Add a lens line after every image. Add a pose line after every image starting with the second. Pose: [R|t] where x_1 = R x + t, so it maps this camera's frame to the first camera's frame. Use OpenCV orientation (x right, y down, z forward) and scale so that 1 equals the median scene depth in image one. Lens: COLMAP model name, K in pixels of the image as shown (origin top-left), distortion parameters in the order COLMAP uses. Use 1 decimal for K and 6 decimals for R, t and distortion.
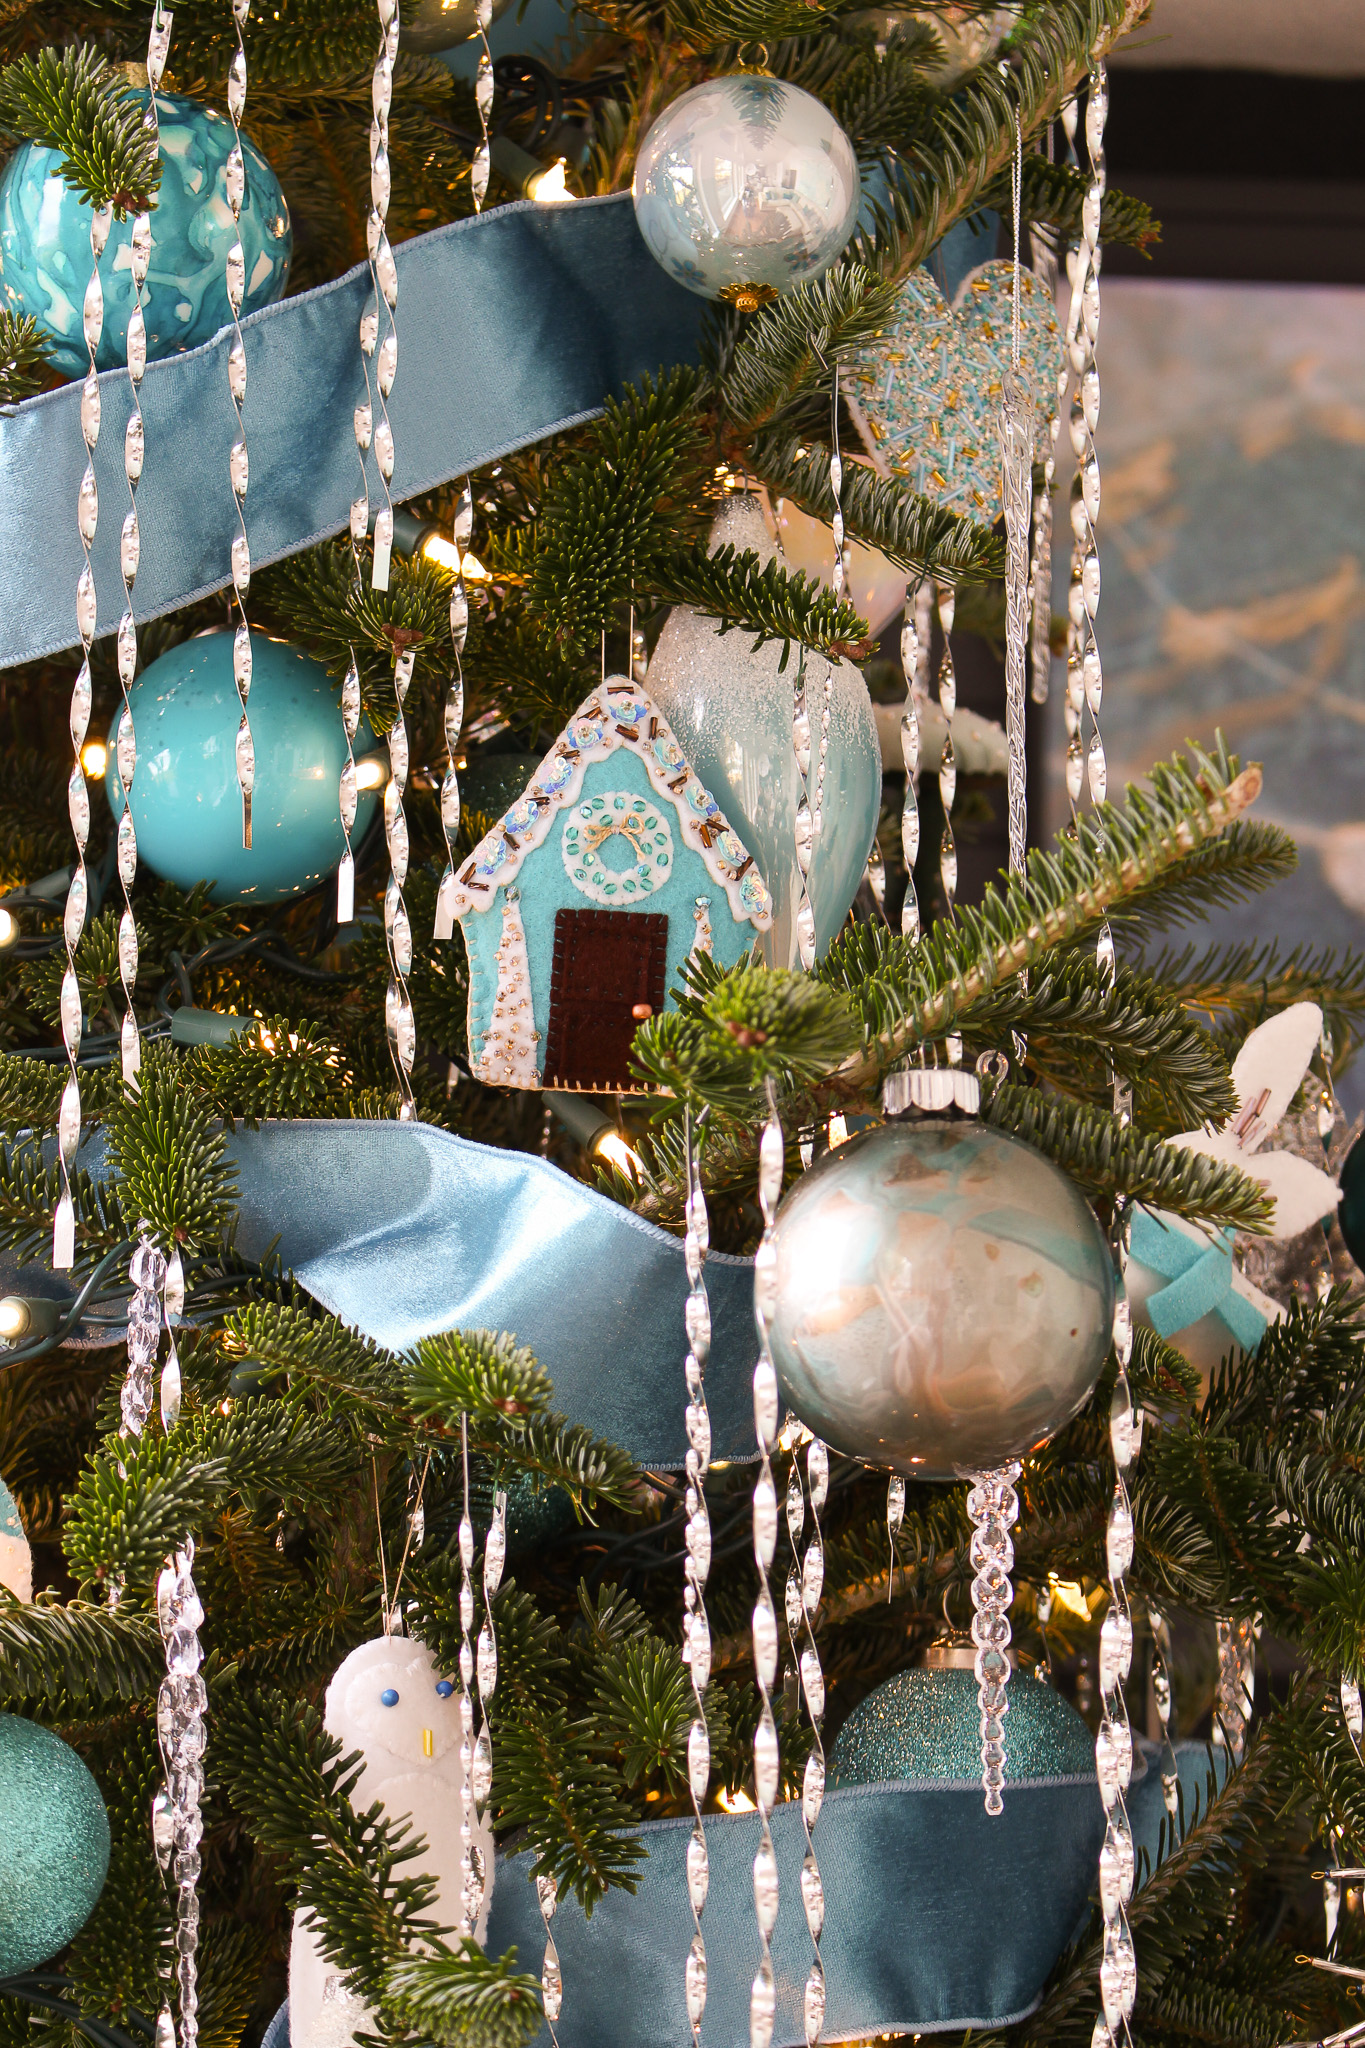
lens RADIAL K [[4907.4, 0, 700.7], [0, 4907.4, 1060.5], [0, 0, 1]] dist [0.019885, 0.000000]
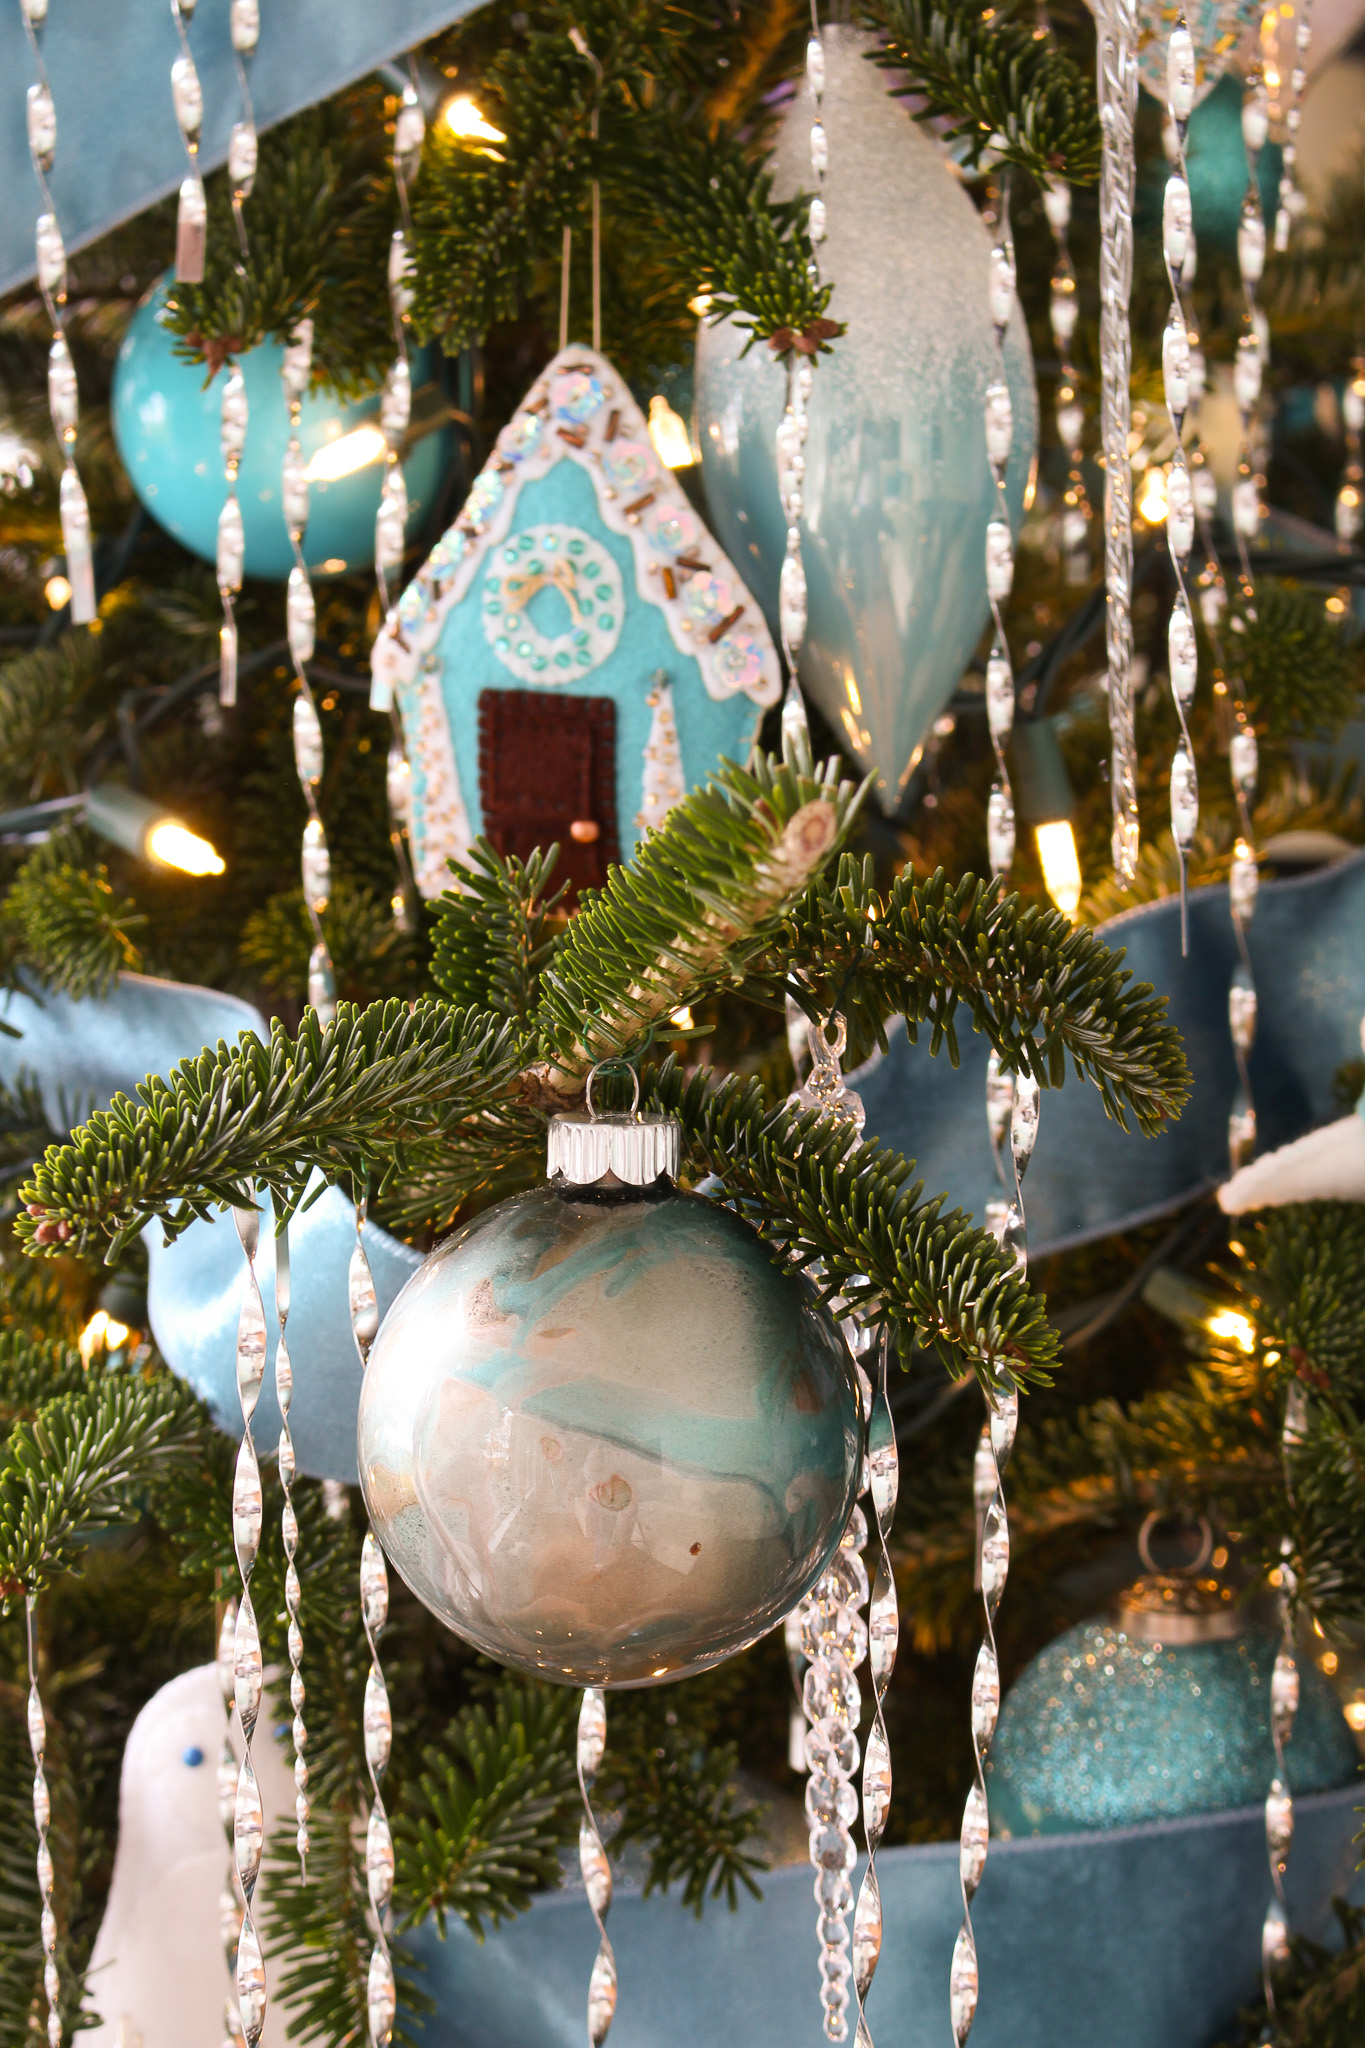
lens RADIAL K [[4907.4, 0, 572.5], [0, 4907.4, 1101.5], [0, 0, 1]] dist [0.019885, 0.000000]
pose [[0.871371, 0.066082, -0.486153, 0.346901], [0.084843, 0.955664, 0.281972, -0.178852], [0.483232, -0.286950, 0.827131, 0.375173]]
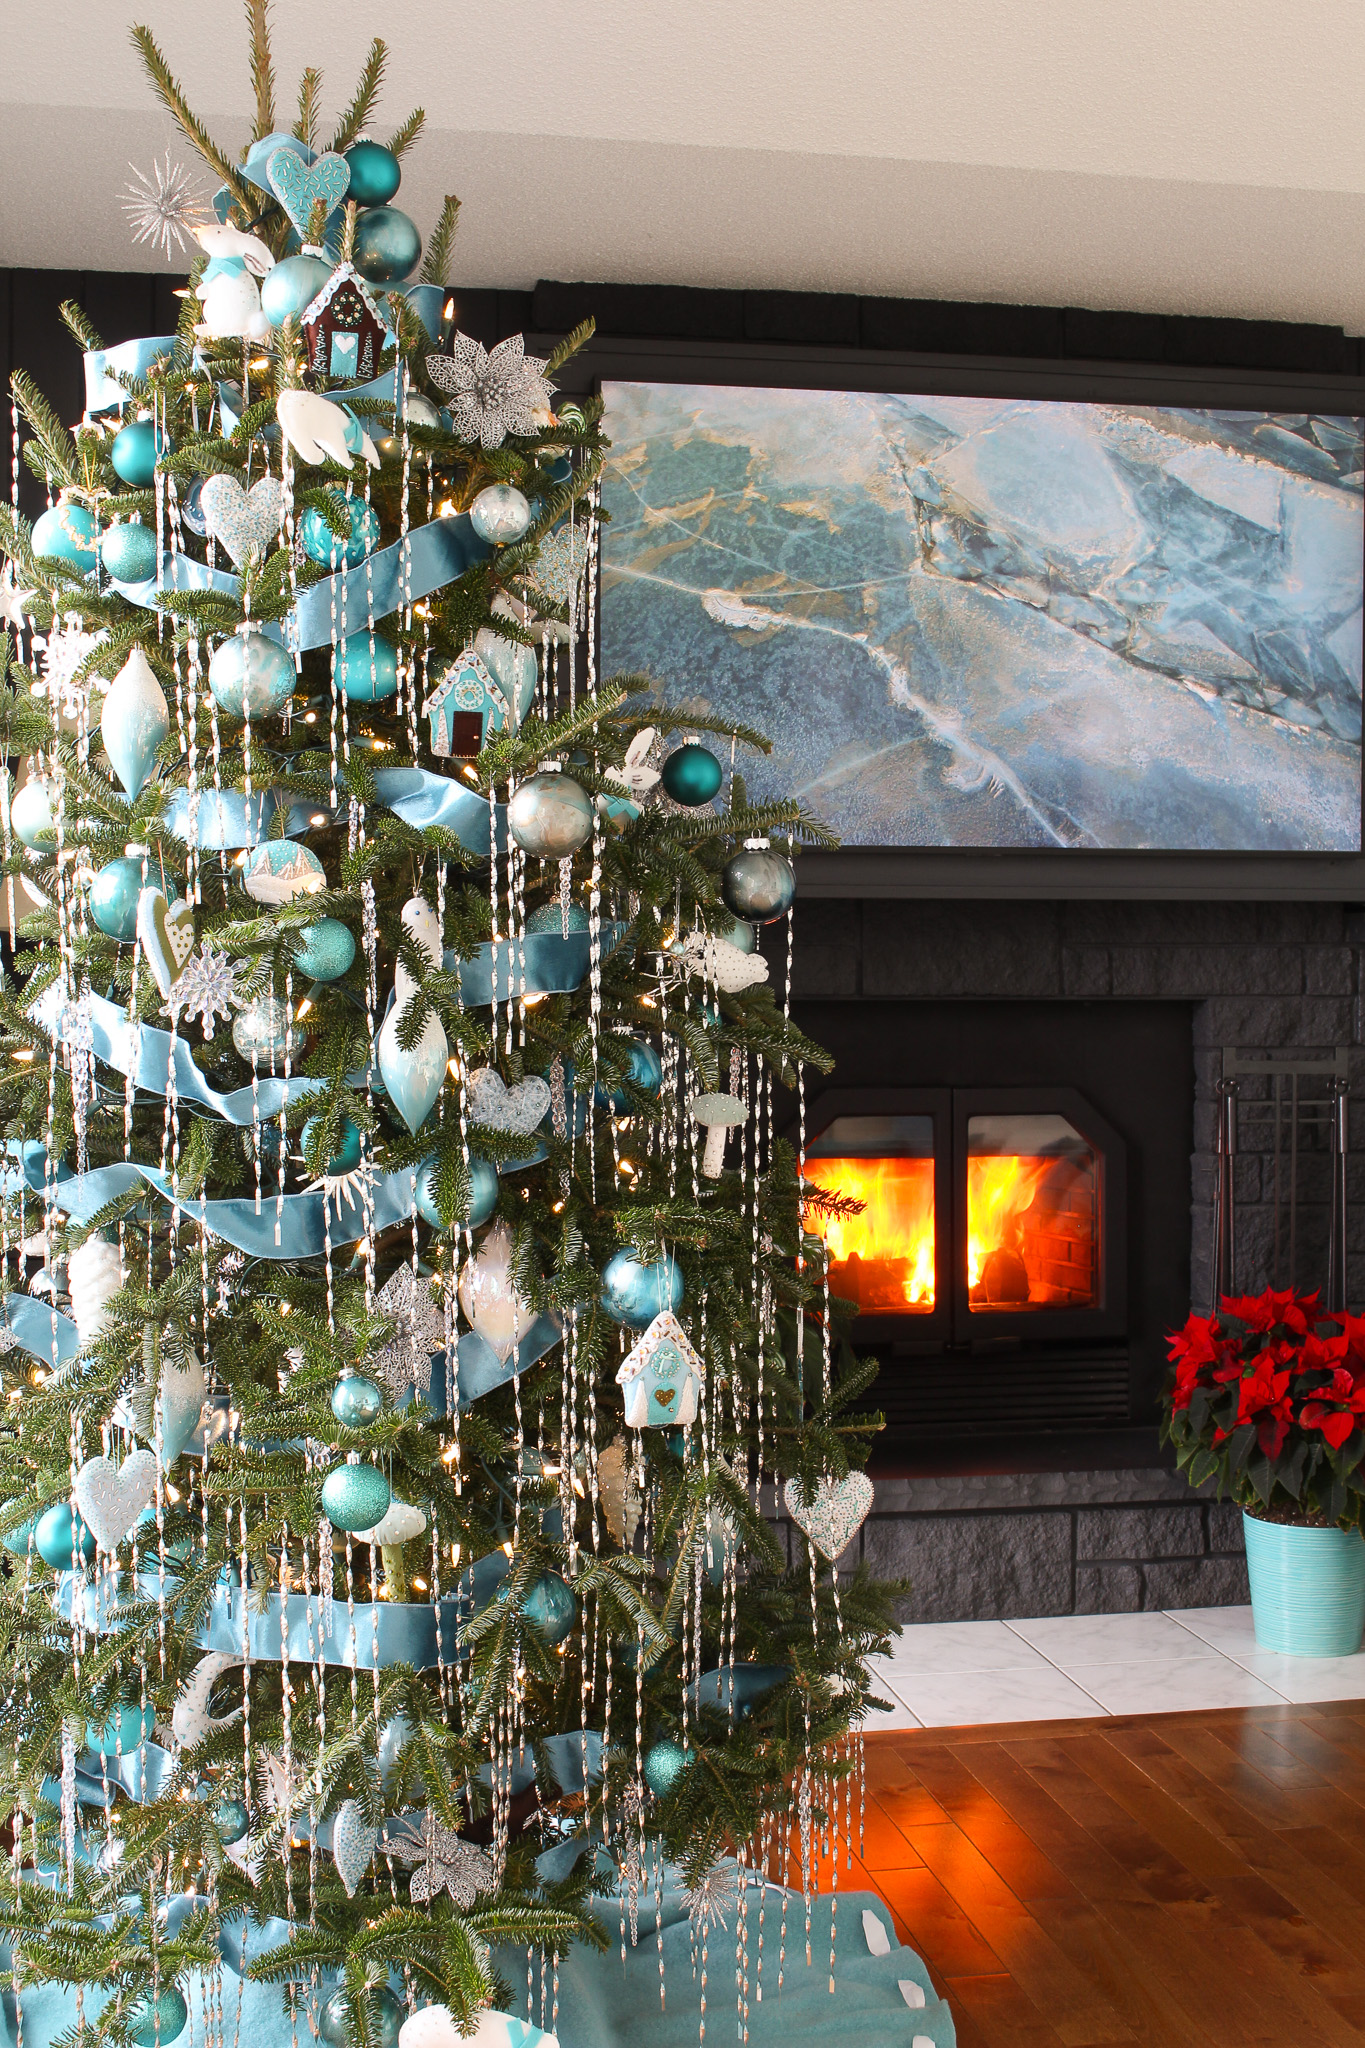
lens RADIAL K [[2467.2, 0, 687.7], [0, 2467.2, 1031.1], [0, 0, 1]] dist [-0.079898, 0.000000]
pose [[0.995589, -0.014240, 0.092734, -0.029402], [-0.002831, 0.983404, 0.181408, -0.135492], [-0.093779, -0.180870, 0.979026, -0.970975]]
